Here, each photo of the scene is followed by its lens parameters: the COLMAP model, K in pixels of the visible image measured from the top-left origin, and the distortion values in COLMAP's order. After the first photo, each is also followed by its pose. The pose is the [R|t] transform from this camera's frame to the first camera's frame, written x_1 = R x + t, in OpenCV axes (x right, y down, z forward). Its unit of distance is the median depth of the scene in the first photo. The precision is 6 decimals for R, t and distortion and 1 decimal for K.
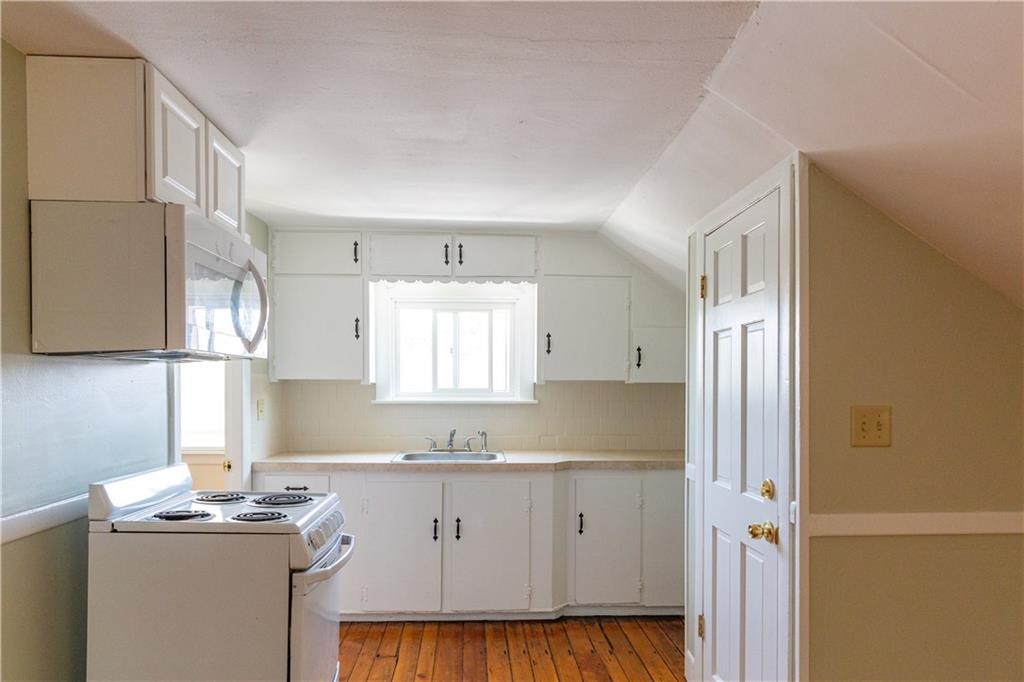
lens RADIAL K [[695.8, 0, 514.7], [0, 695.8, 421.0], [0, 0, 1]] dist [0.001955, 0.000577]
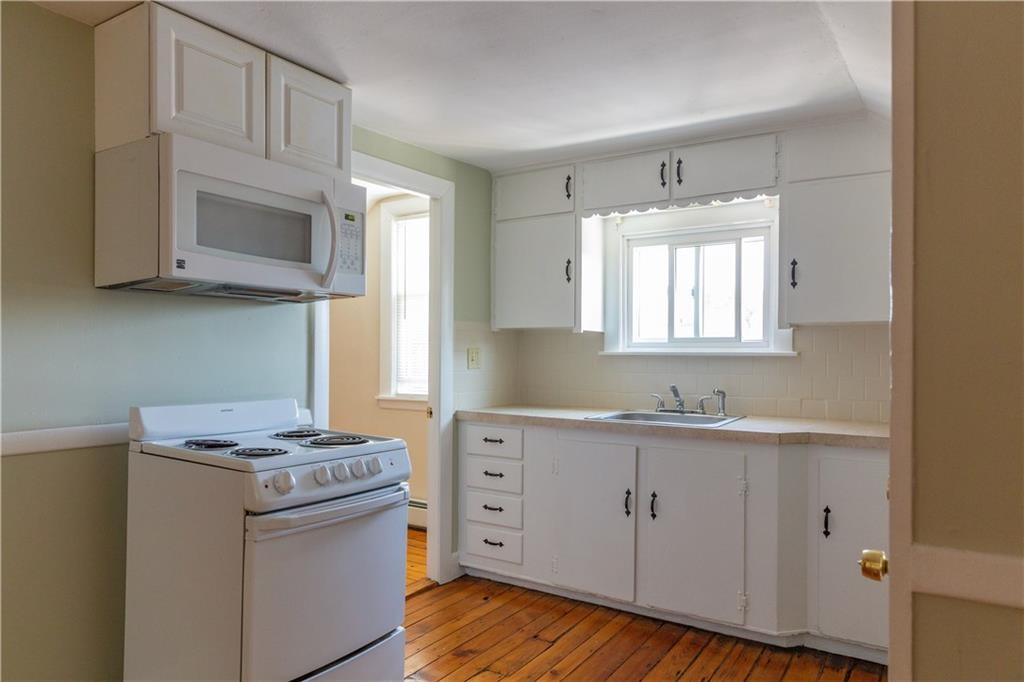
lens RADIAL K [[686.6, 0, 511.1], [0, 686.6, 375.4], [0, 0, 1]] dist [0.003844, 0.000755]
pose [[0.806822, 0.020227, -0.590449, 0.253950], [-0.033983, 0.999348, -0.012201, 0.017711], [0.589817, 0.029909, 0.806983, 0.244496]]
